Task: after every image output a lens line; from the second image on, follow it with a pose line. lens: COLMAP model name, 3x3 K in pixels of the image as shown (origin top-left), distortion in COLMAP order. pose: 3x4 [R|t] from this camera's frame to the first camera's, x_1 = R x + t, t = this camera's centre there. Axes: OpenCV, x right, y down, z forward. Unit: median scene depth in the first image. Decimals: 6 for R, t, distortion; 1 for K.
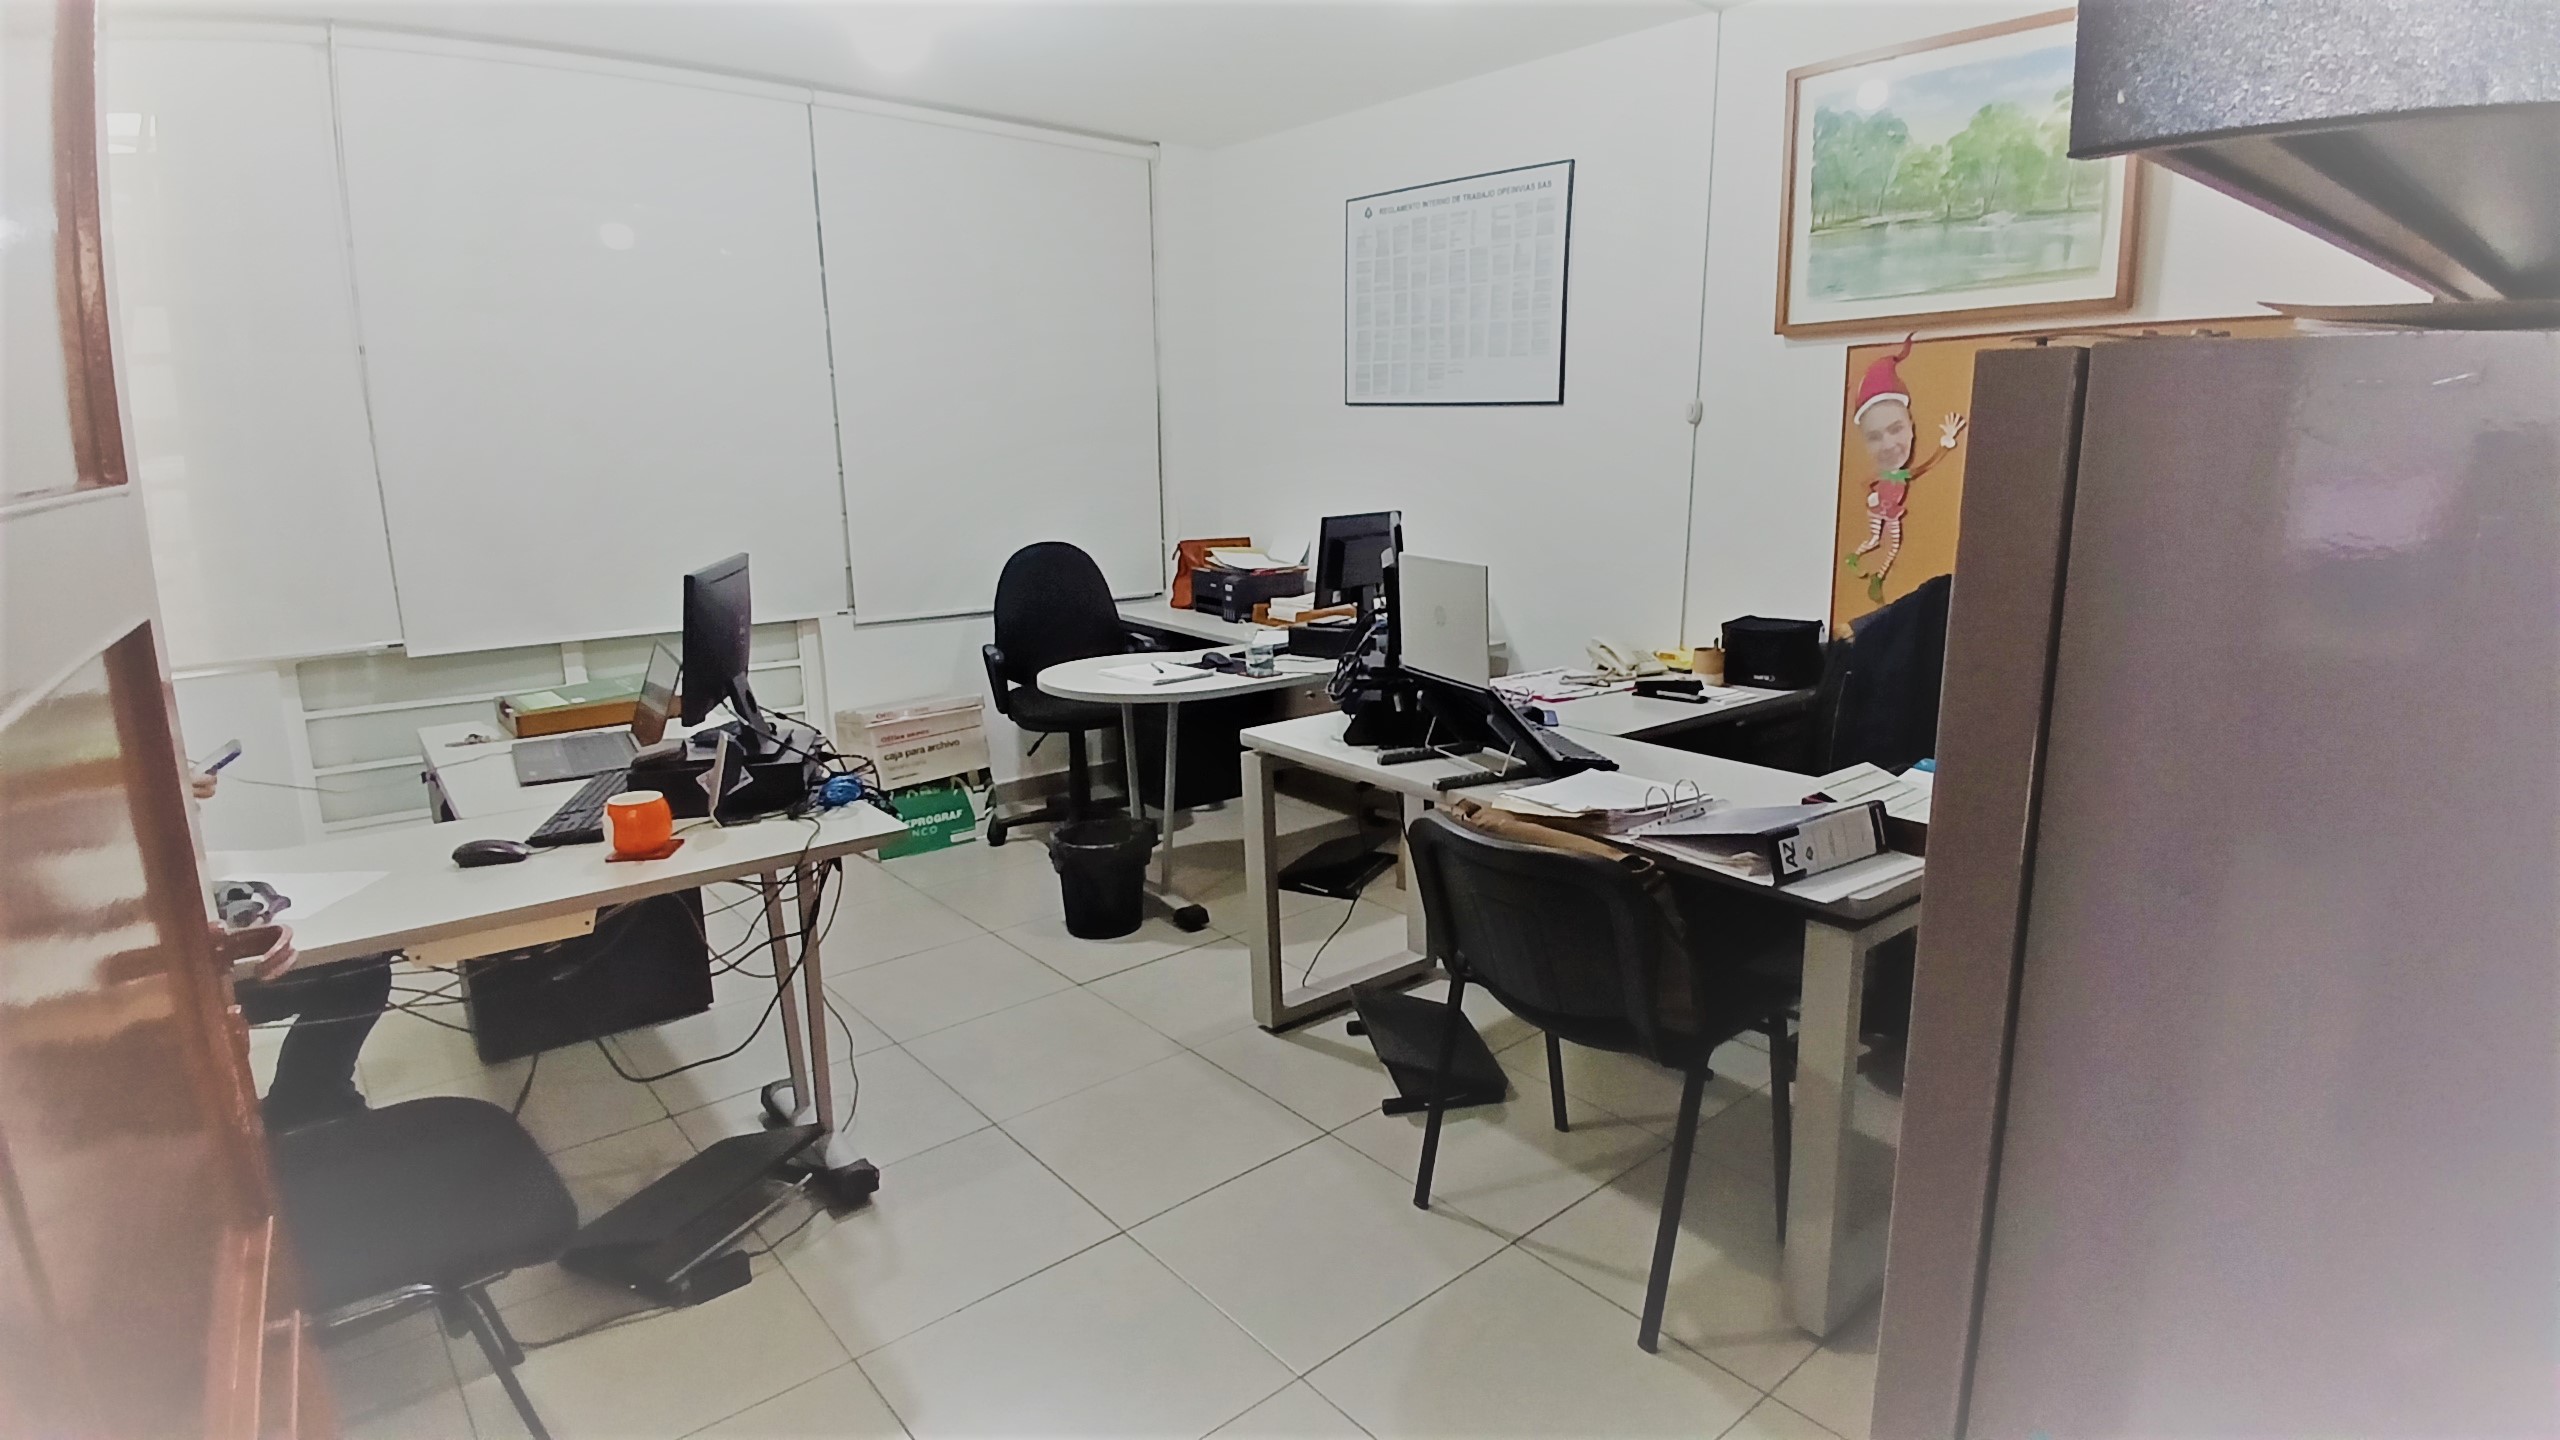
lens RADIAL K [[1194.1, 0, 1285.0], [0, 1194.1, 711.4], [0, 0, 1]] dist [-0.033509, -0.000999]
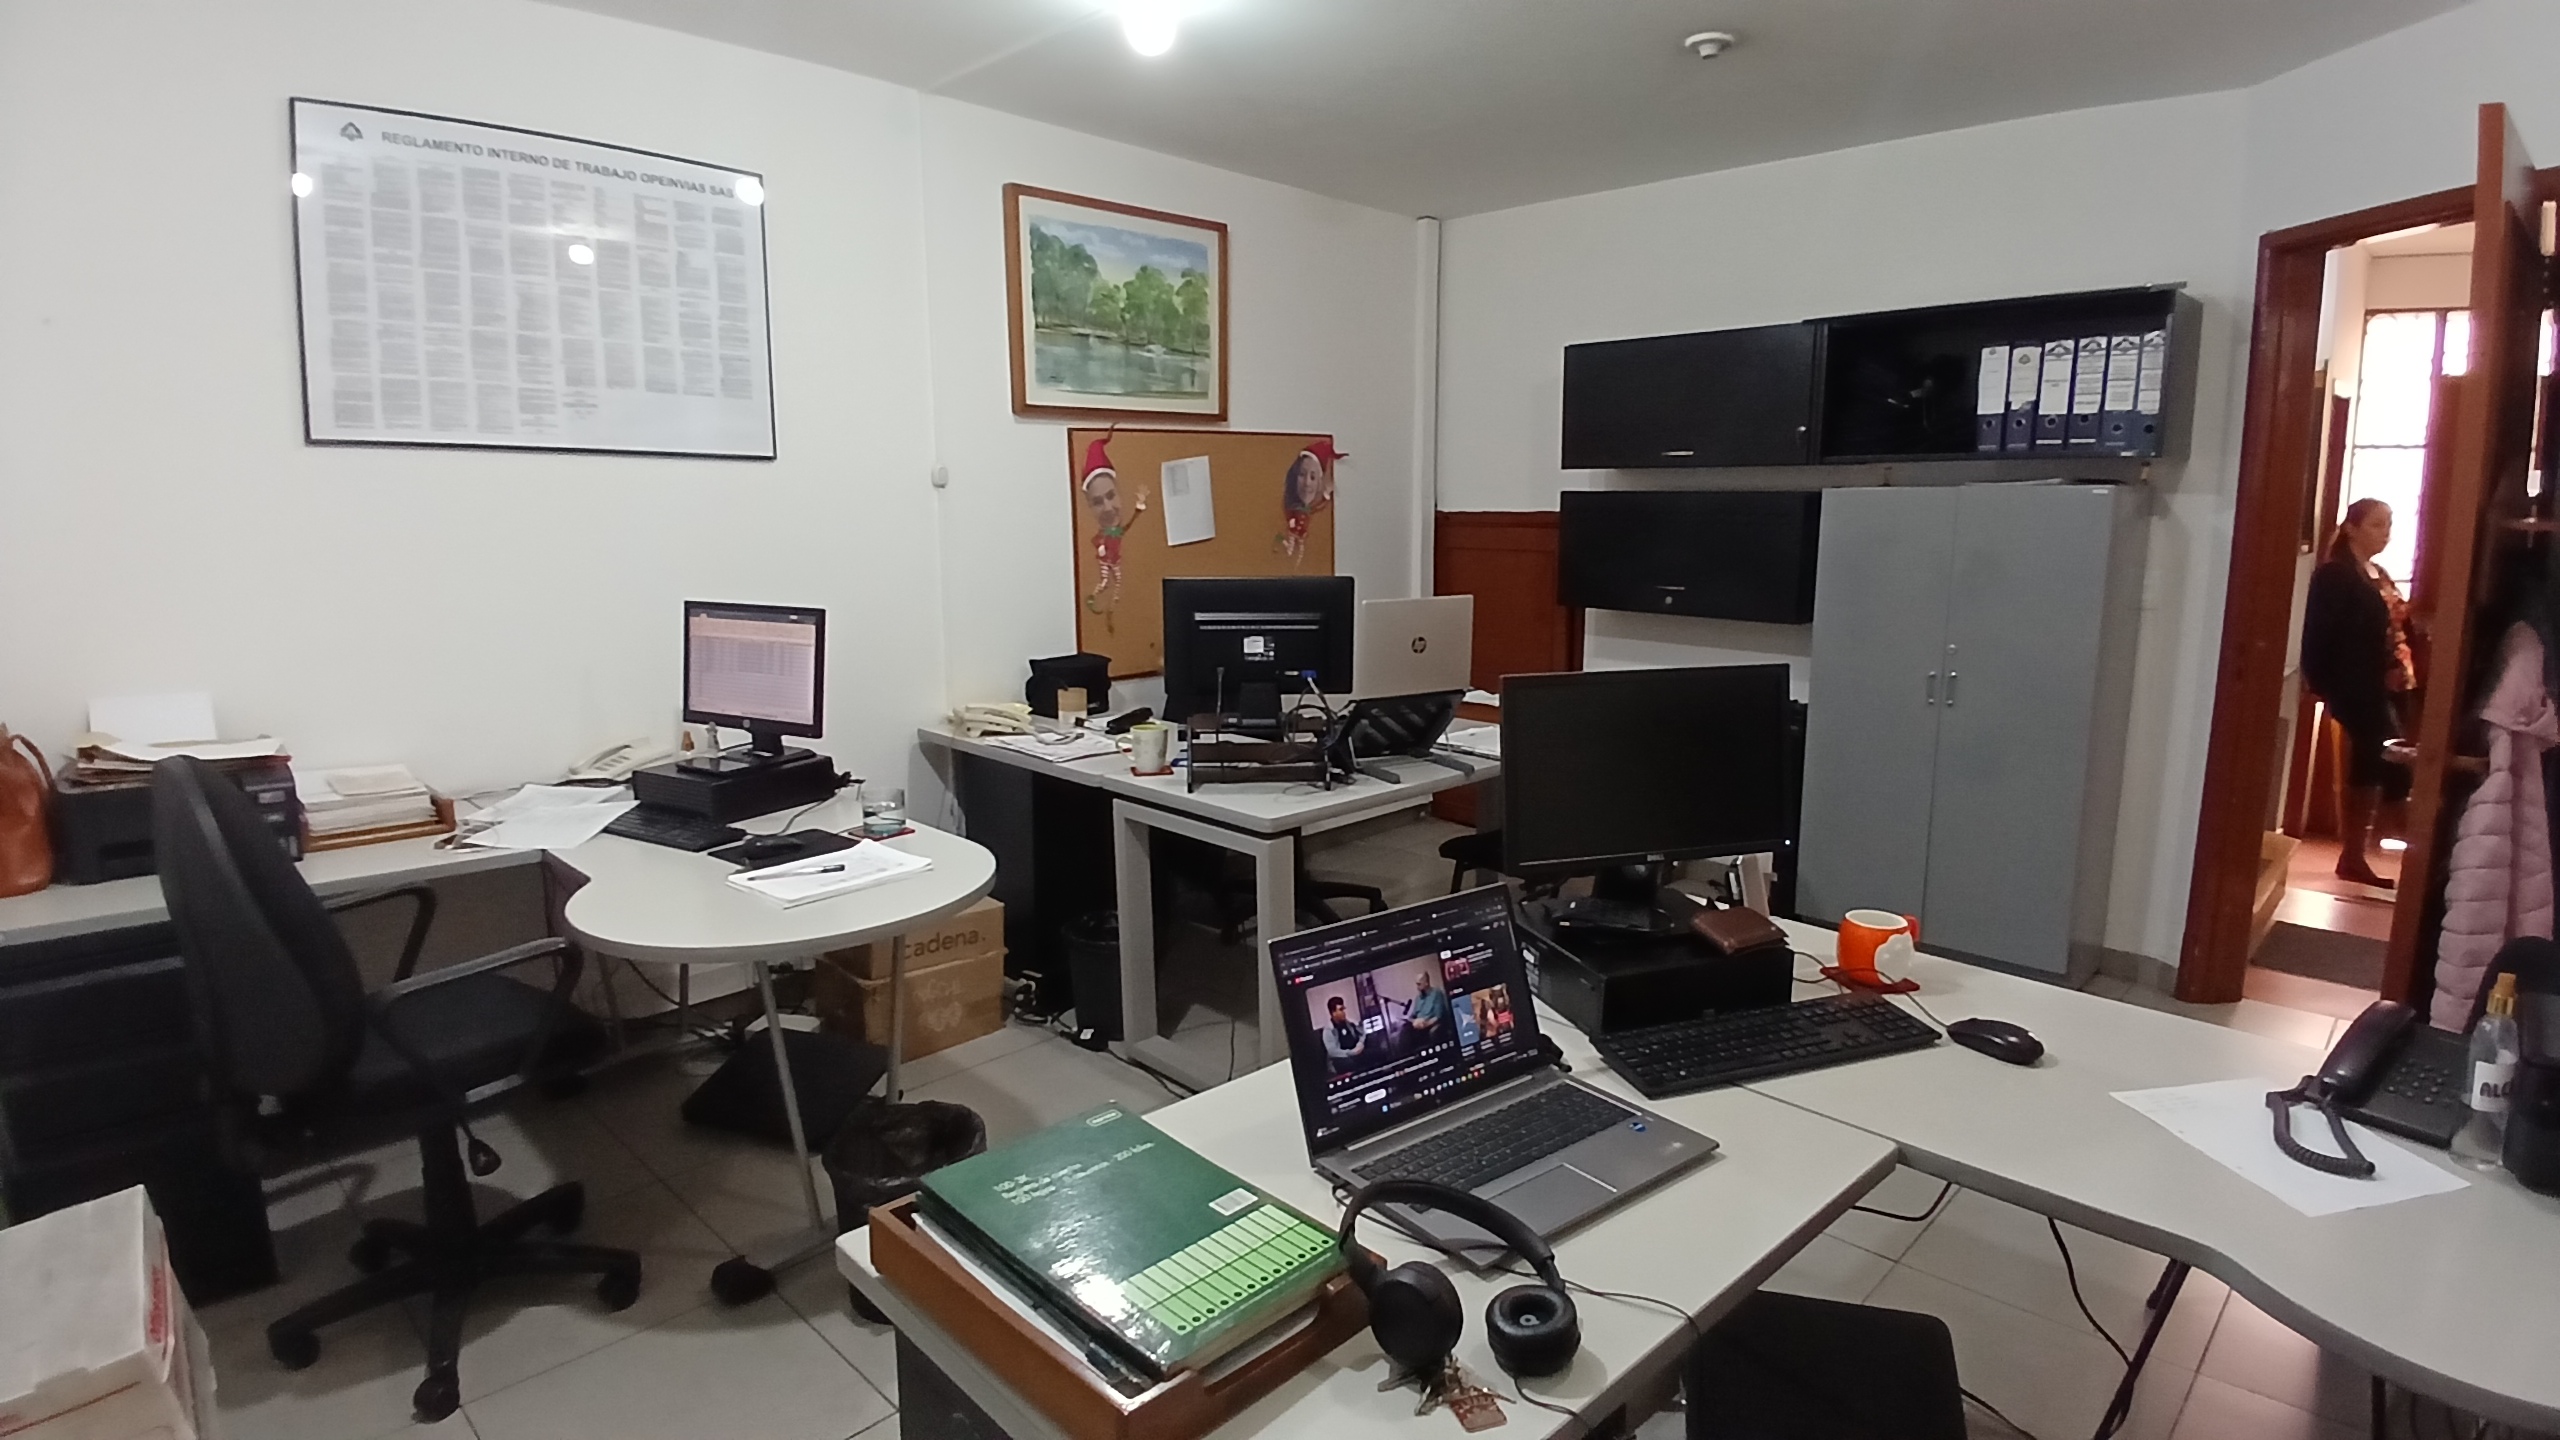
lens RADIAL K [[1283.8, 0, 1283.5], [0, 1283.8, 716.0], [0, 0, 1]] dist [-0.061443, -0.002441]
pose [[-0.080538, -0.169812, 0.982180, -0.892886], [0.198328, 0.962948, 0.182749, -0.222179], [-0.976821, 0.209512, -0.043876, 0.913078]]
